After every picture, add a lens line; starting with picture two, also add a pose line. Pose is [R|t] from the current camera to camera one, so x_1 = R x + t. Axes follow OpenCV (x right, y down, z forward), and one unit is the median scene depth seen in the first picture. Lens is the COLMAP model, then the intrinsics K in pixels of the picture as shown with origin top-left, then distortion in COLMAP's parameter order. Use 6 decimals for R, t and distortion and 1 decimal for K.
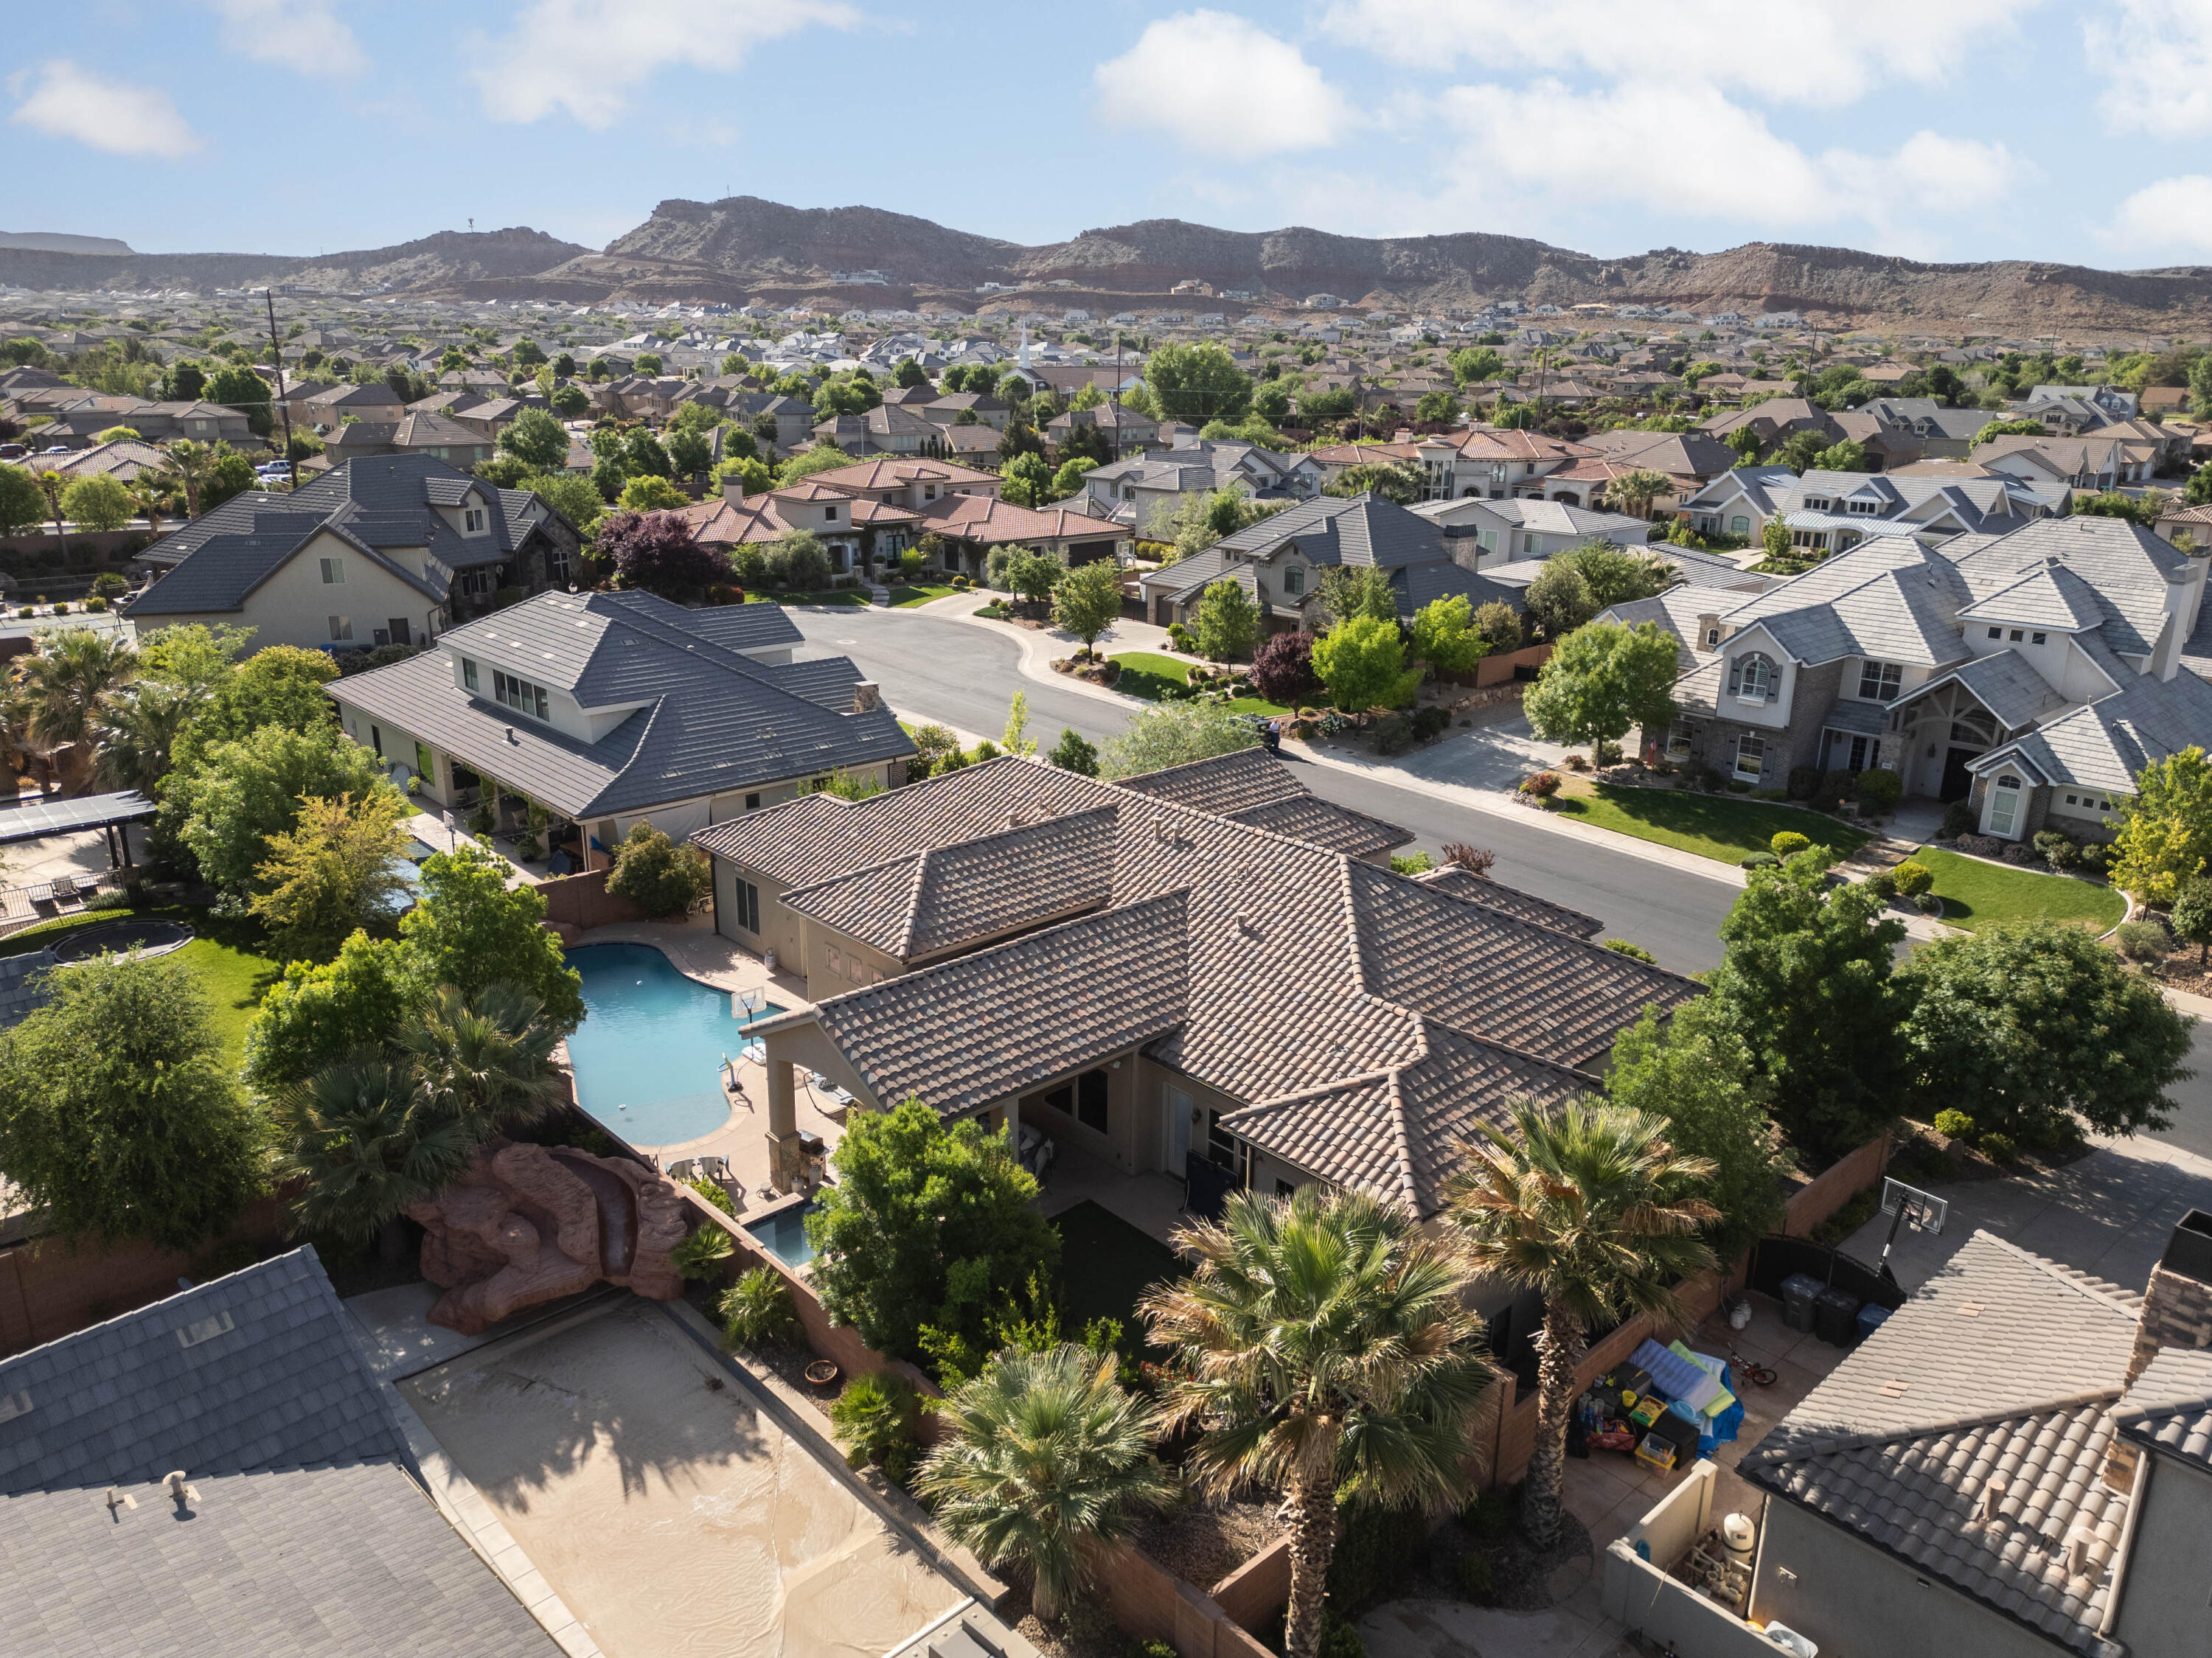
lens RADIAL K [[1548.7, 0, 1091.8], [0, 1548.7, 807.5], [0, 0, 1]] dist [0.032351, -0.006943]
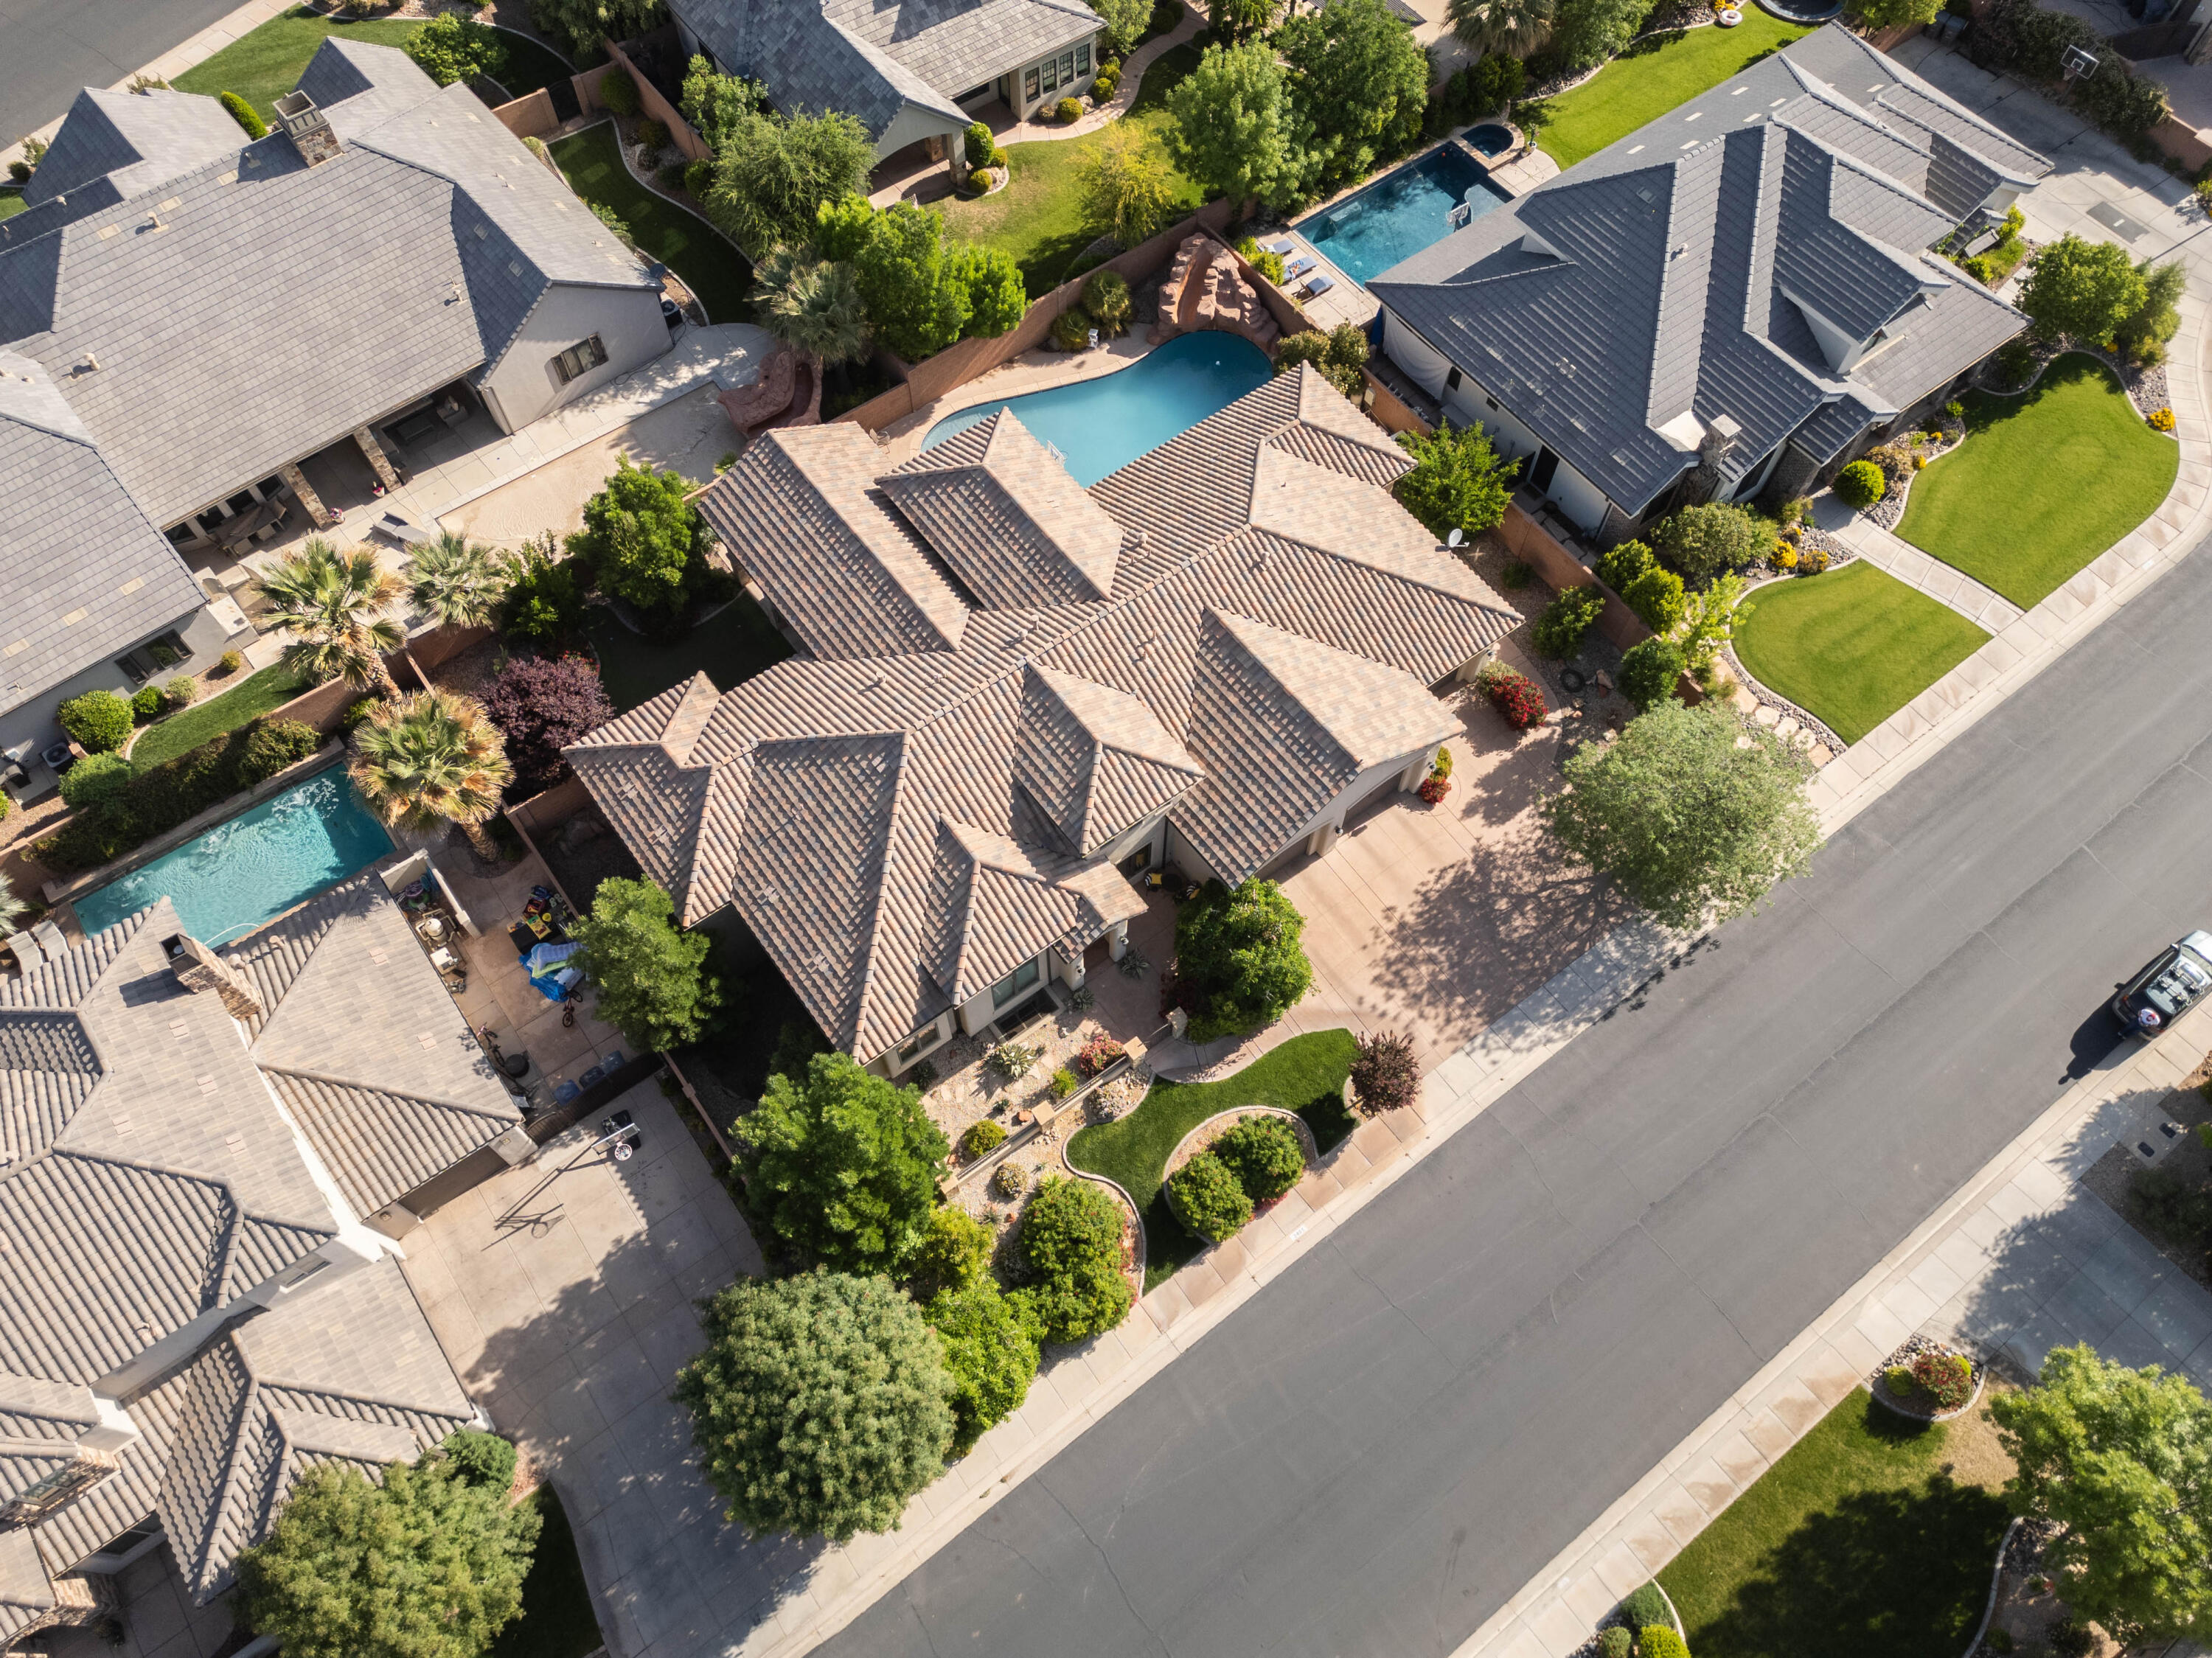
lens RADIAL K [[1548.0, 0, 1106.3], [0, 1548.0, 826.6], [0, 0, 1]] dist [0.084687, -0.083029]
pose [[-0.094797, 0.867006, -0.489197, 0.452276], [-0.294533, 0.444982, 0.845720, -0.561212], [0.950928, 0.224256, 0.213178, 0.521951]]
